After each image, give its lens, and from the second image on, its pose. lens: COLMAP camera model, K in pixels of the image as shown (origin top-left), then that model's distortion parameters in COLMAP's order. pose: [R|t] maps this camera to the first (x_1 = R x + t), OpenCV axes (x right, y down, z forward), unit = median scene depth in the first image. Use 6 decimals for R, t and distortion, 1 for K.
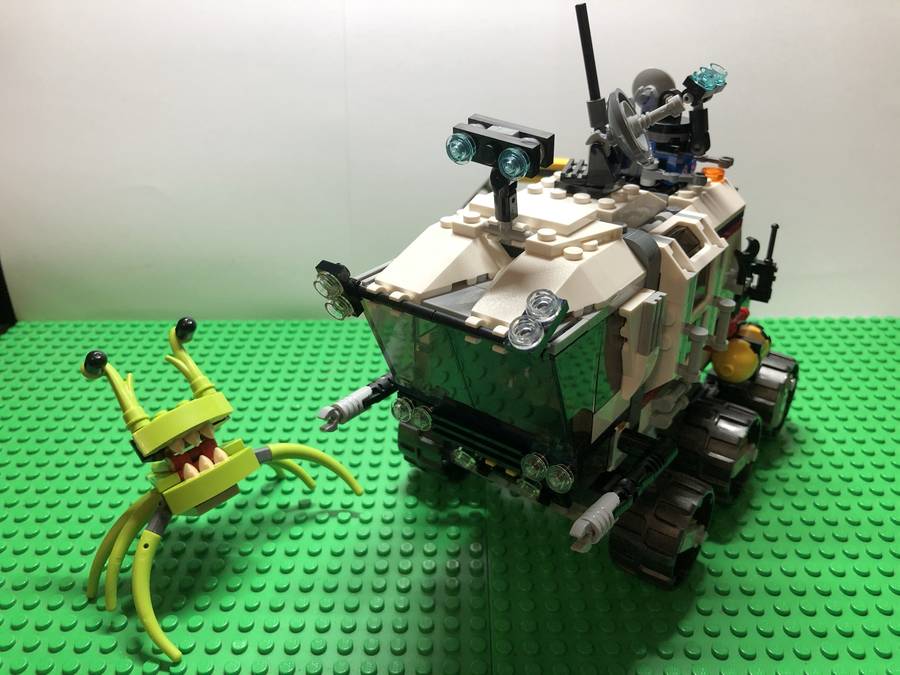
lens RADIAL K [[755.3, 0, 449.4], [0, 755.3, 358.3], [0, 0, 1]] dist [-0.000484, -0.007911]
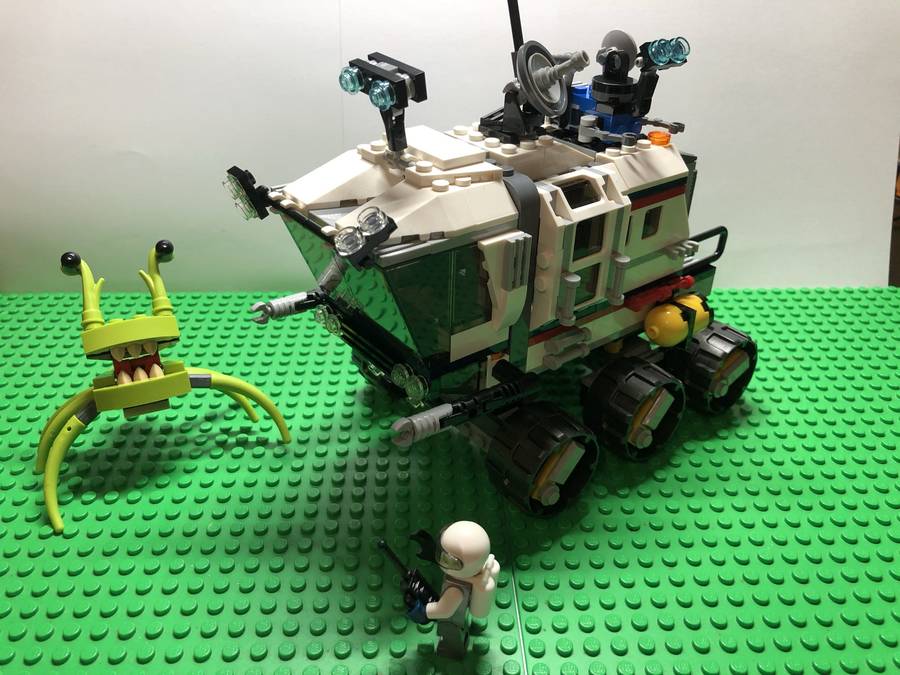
lens RADIAL K [[765.2, 0, 450.0], [0, 765.2, 337.5], [0, 0, 1]] dist [0.024540, -0.008709]
pose [[0.970351, 0.157443, -0.183389, 0.381626], [-0.153210, 0.987496, 0.037119, 0.034182], [0.186940, -0.007921, 0.982339, -0.095455]]
